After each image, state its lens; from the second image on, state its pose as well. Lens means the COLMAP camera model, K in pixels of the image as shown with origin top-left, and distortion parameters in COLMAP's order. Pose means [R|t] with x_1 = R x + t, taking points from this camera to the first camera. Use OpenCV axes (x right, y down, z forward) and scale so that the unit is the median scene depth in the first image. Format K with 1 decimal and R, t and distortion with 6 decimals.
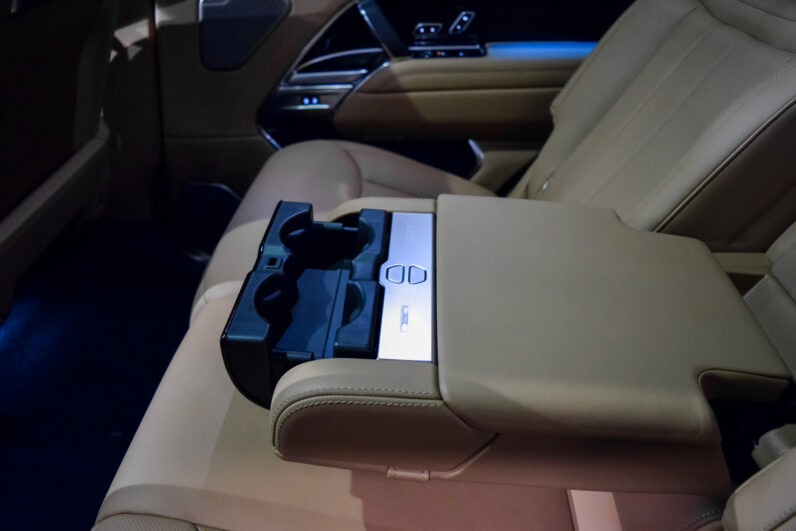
lens RADIAL K [[625.9, 0, 398.0], [0, 625.9, 265.5], [0, 0, 1]] dist [-0.084691, 0.007633]
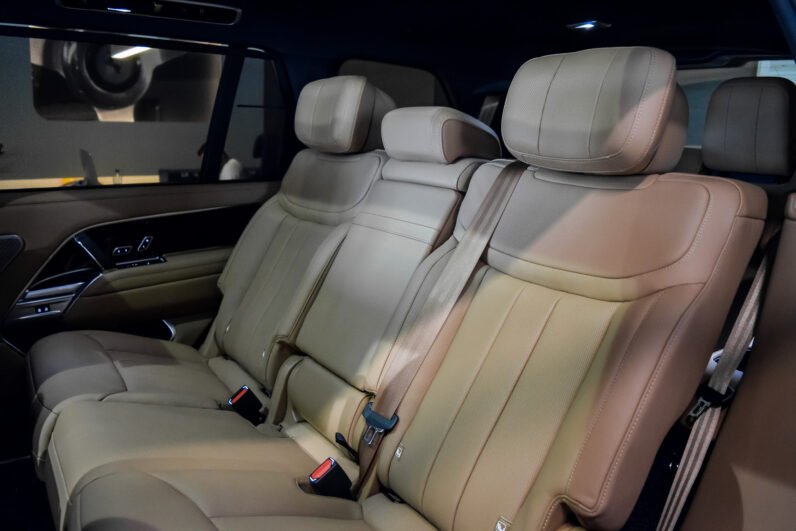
lens RADIAL K [[625.9, 0, 398.0], [0, 625.9, 265.5], [0, 0, 1]] dist [-0.084691, 0.007633]
pose [[0.800608, -0.123266, 0.586373, -0.294817], [0.320968, 0.914591, -0.245973, 0.226110], [-0.505971, 0.385135, 0.771793, -0.458707]]
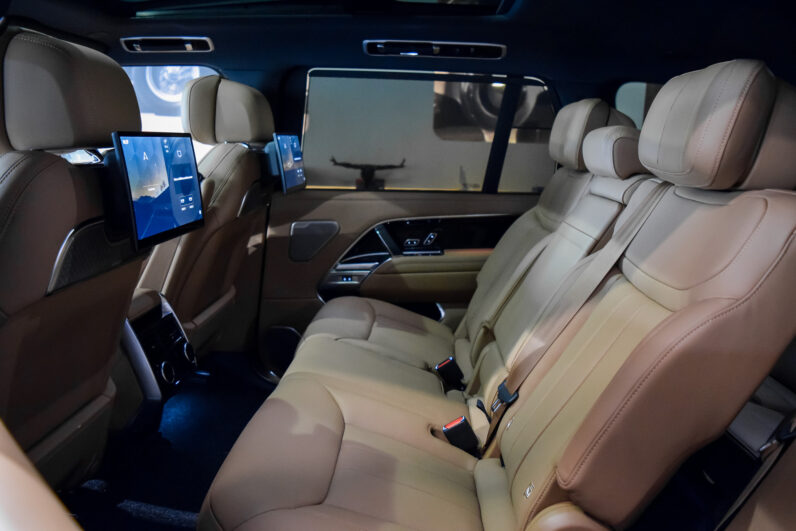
lens RADIAL K [[625.9, 0, 398.0], [0, 625.9, 265.5], [0, 0, 1]] dist [-0.084691, 0.007633]
pose [[0.999967, 0.007631, 0.002912, 0.001108], [-0.005938, 0.924053, -0.382218, 0.402151], [-0.005607, 0.382188, 0.924068, -0.711365]]
